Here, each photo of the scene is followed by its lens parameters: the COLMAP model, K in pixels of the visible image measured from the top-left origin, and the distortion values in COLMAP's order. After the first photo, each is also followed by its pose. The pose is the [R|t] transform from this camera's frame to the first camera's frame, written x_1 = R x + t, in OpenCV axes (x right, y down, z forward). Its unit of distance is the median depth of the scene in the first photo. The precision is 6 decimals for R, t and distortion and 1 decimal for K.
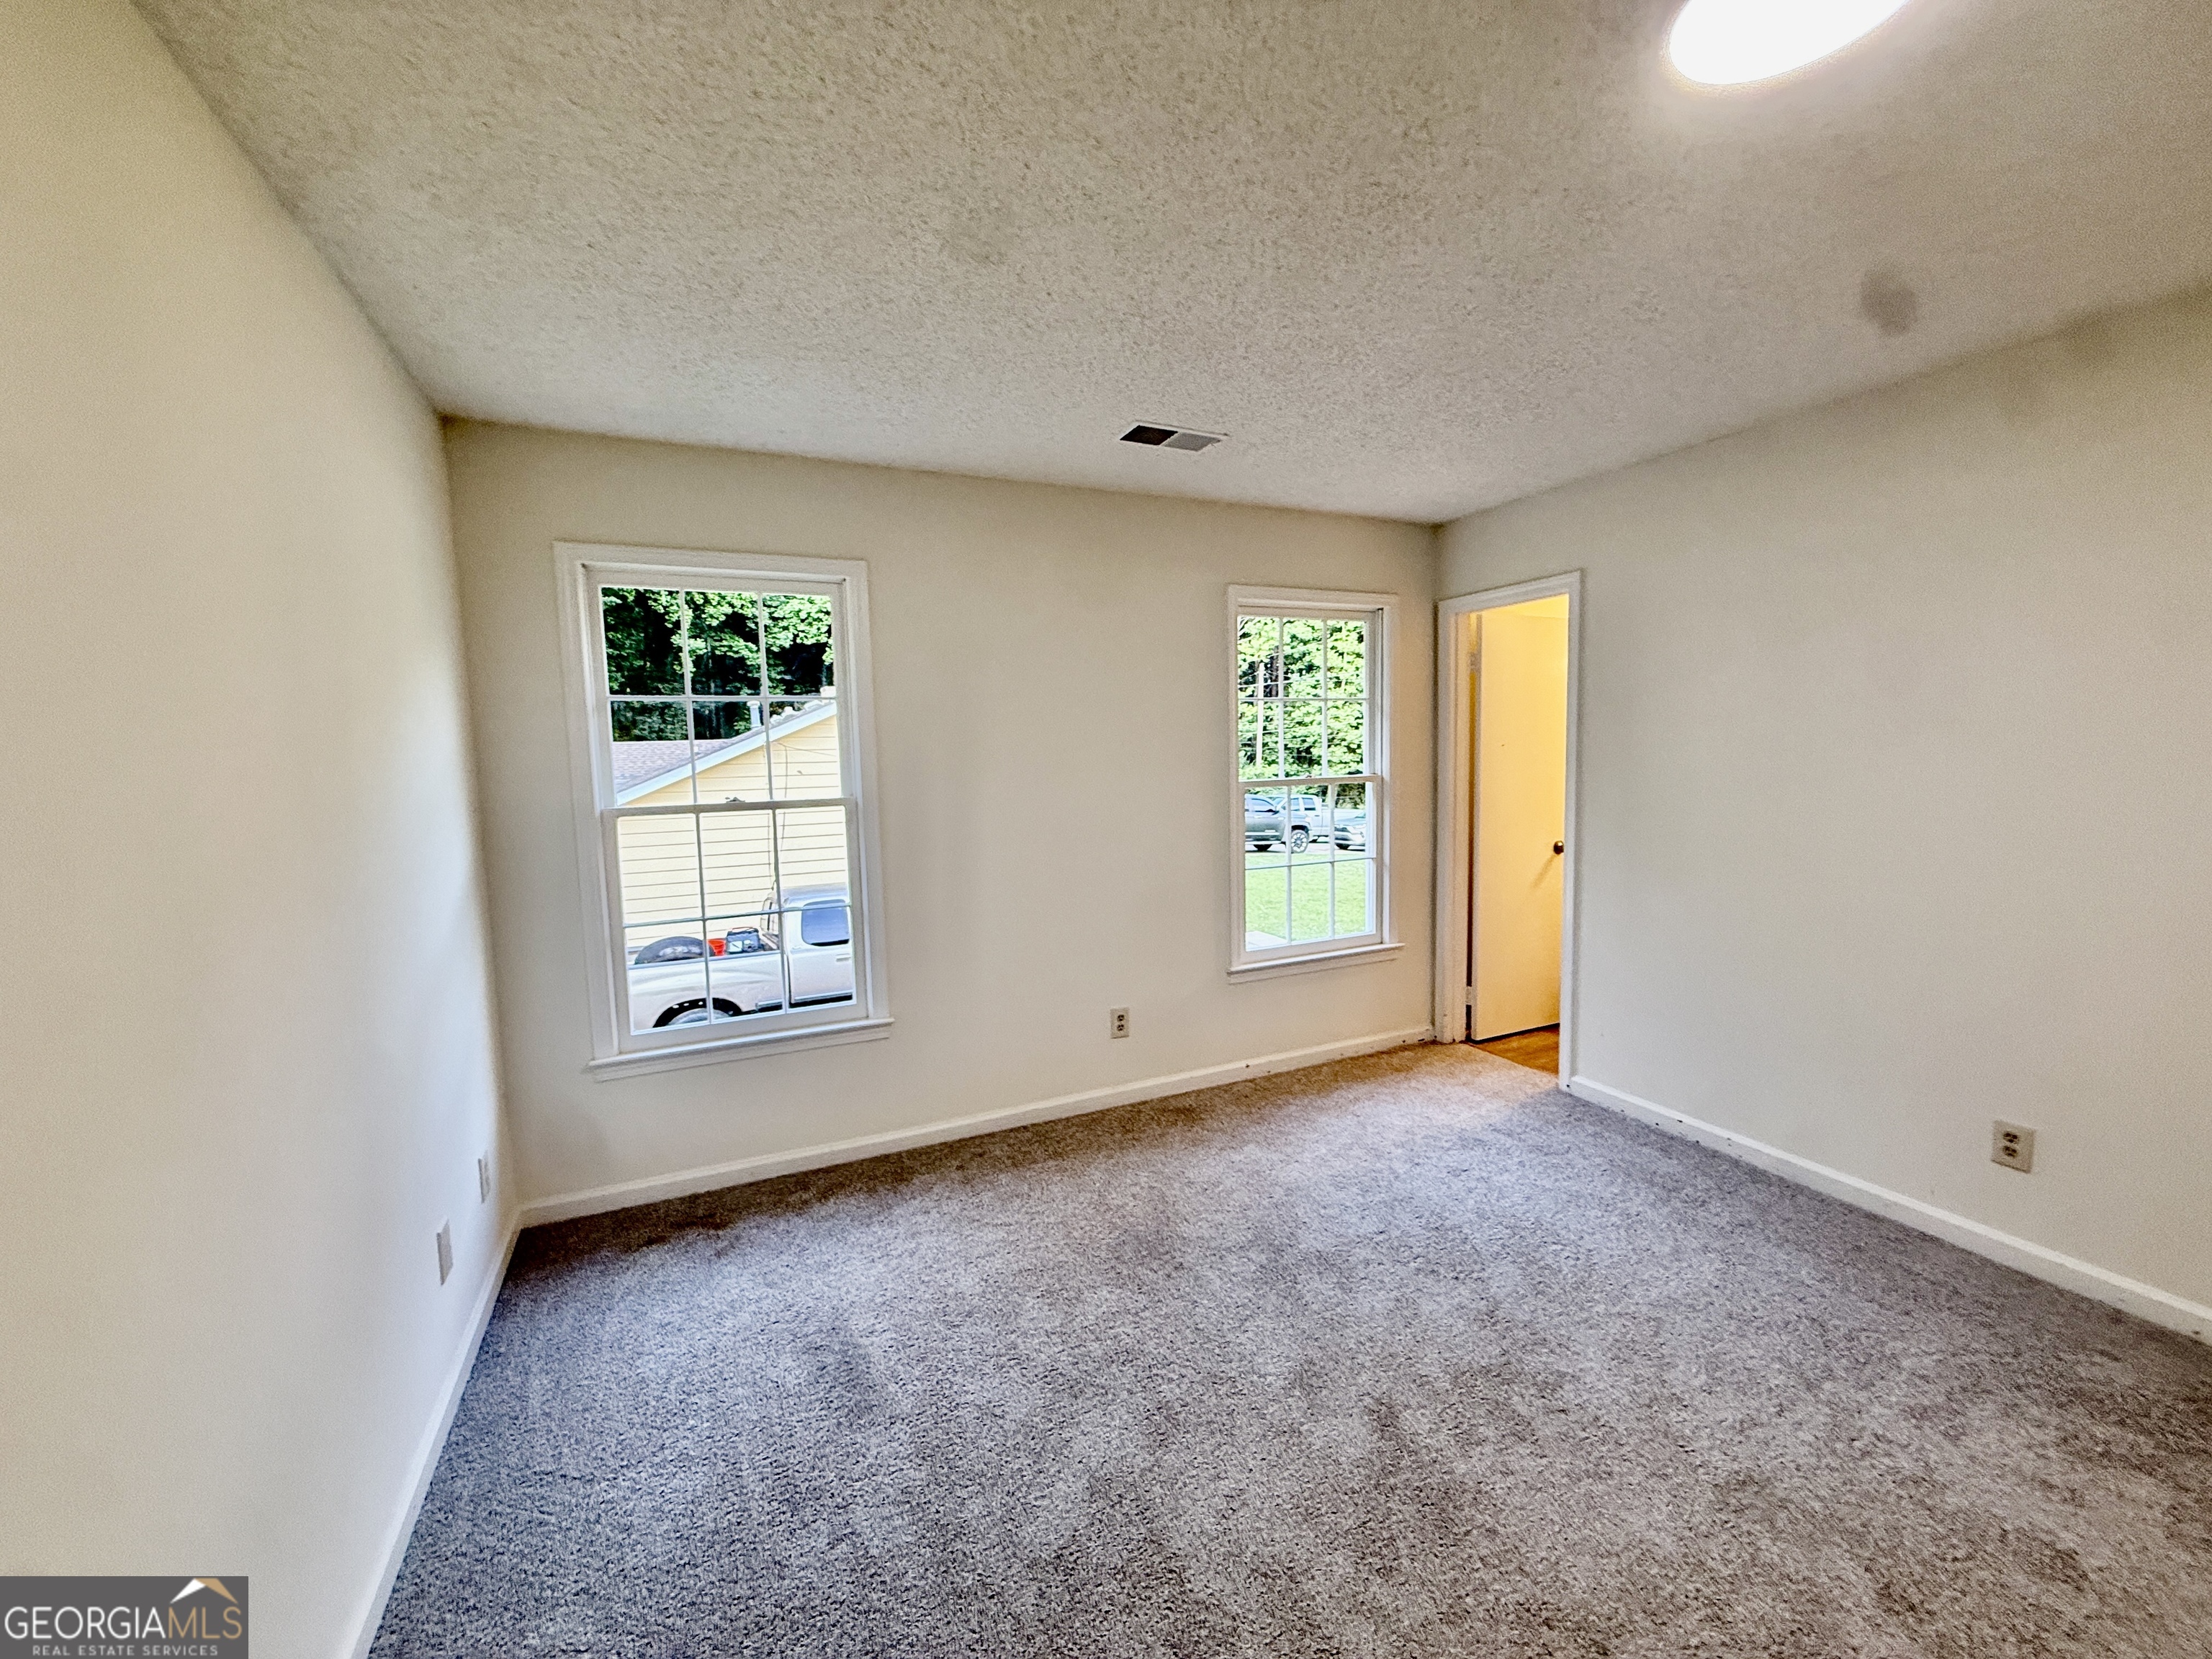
lens RADIAL K [[886.0, 0, 1102.9], [0, 886.0, 827.3], [0, 0, 1]] dist [0.000848, 0.000289]
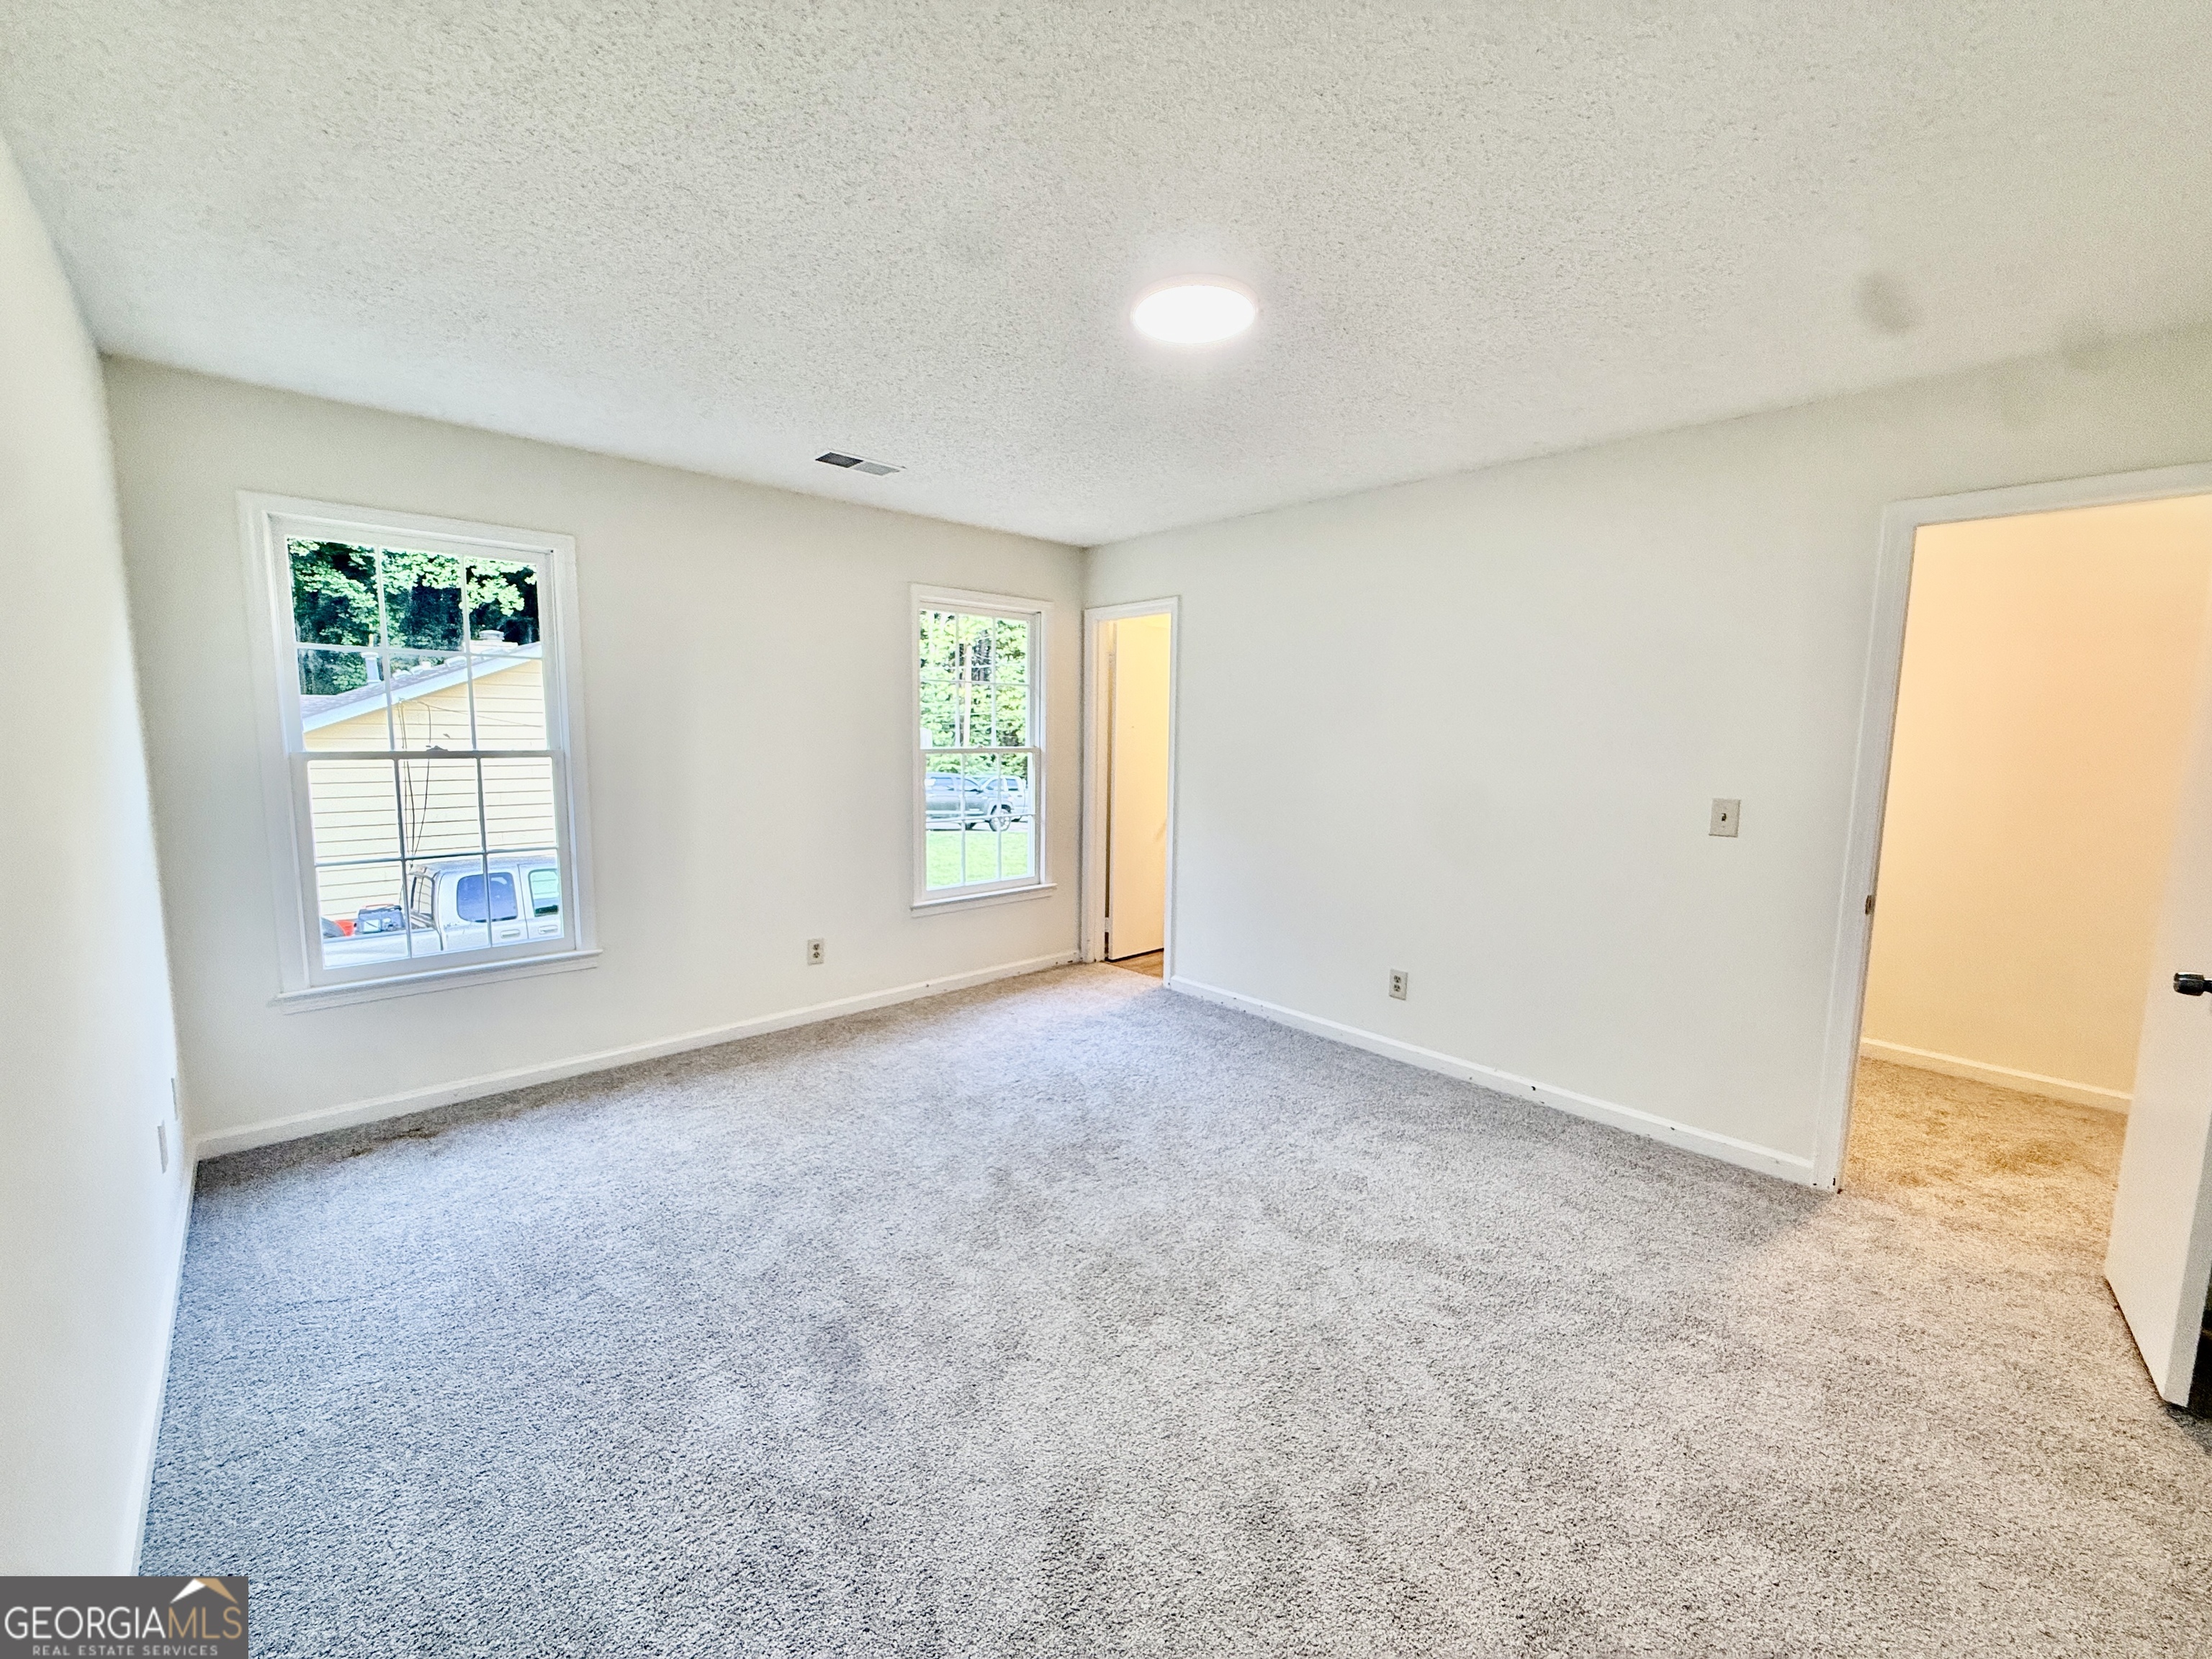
lens RADIAL K [[886.0, 0, 1102.9], [0, 886.0, 827.3], [0, 0, 1]] dist [0.000848, 0.000289]
pose [[0.947560, 0.000590, 0.319579, 0.005183], [-0.007032, 0.999795, 0.019004, 0.035282], [-0.319502, -0.020254, 0.947369, -0.250502]]
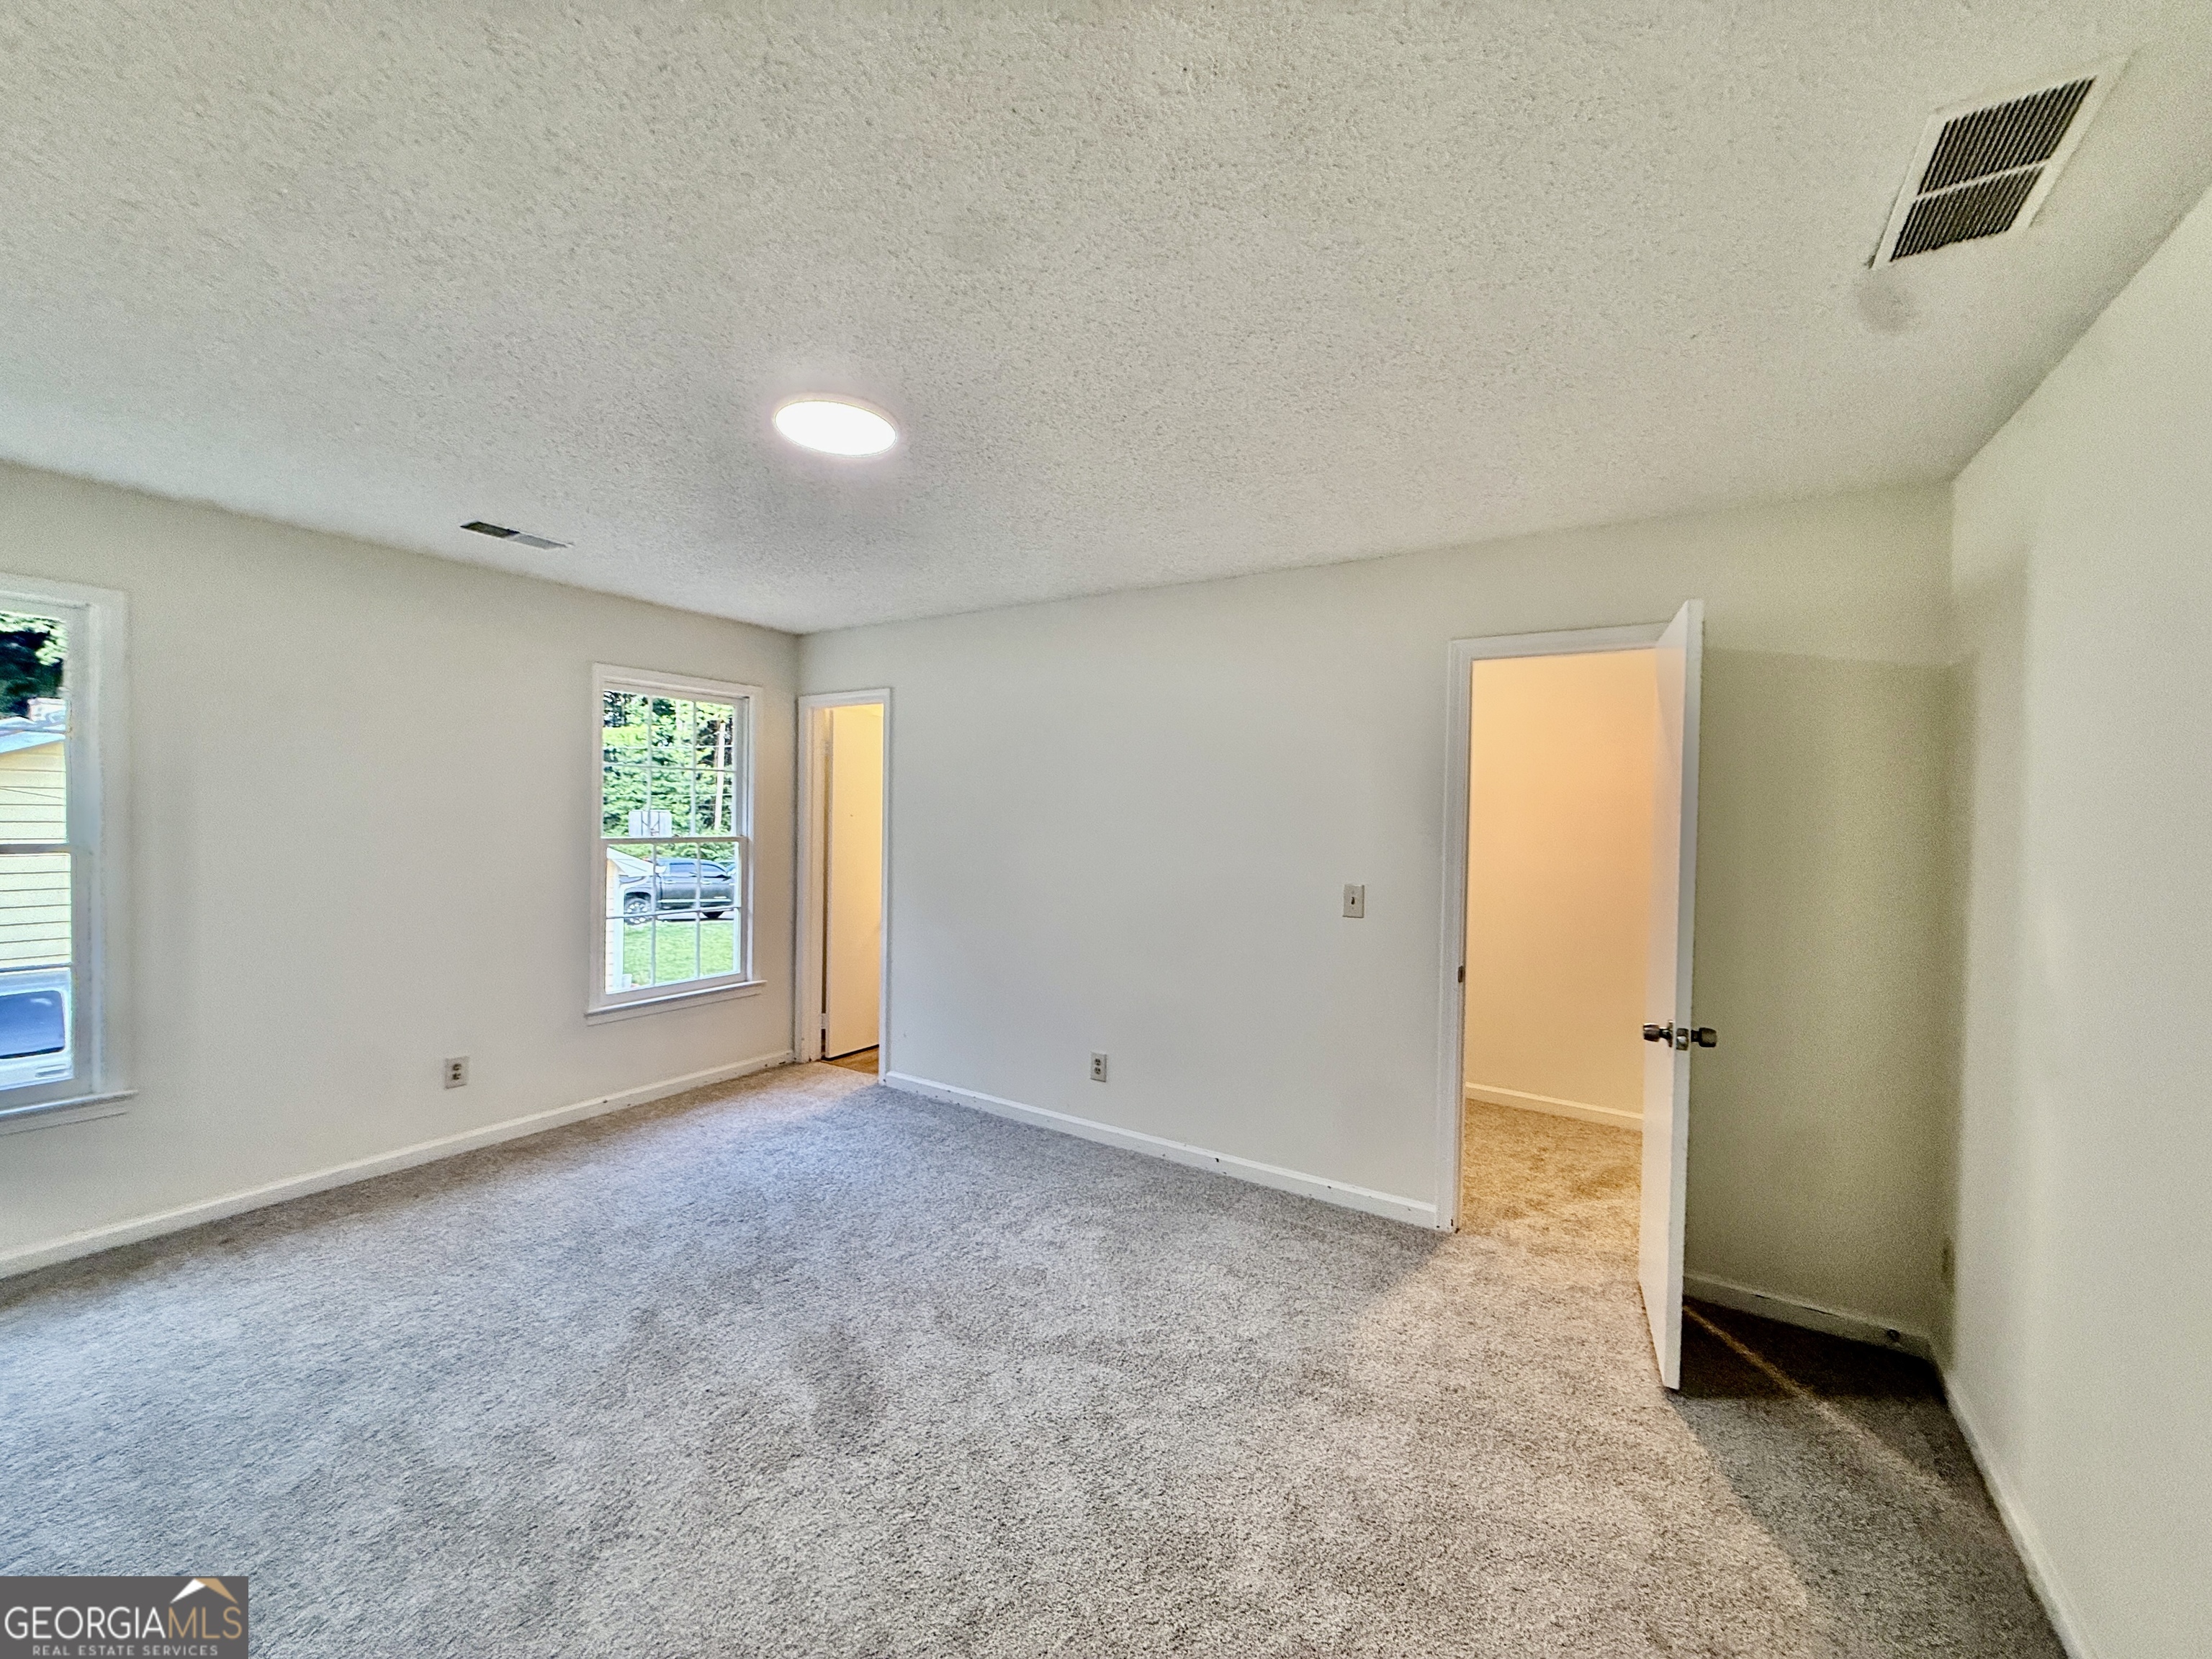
lens RADIAL K [[883.8, 0, 1098.8], [0, 883.8, 832.5], [0, 0, 1]] dist [0.003639, -0.000305]
pose [[0.839209, 0.028033, 0.543086, 0.086693], [0.010175, 0.997686, -0.067222, 0.024515], [-0.543714, 0.061939, 0.836982, -0.297433]]
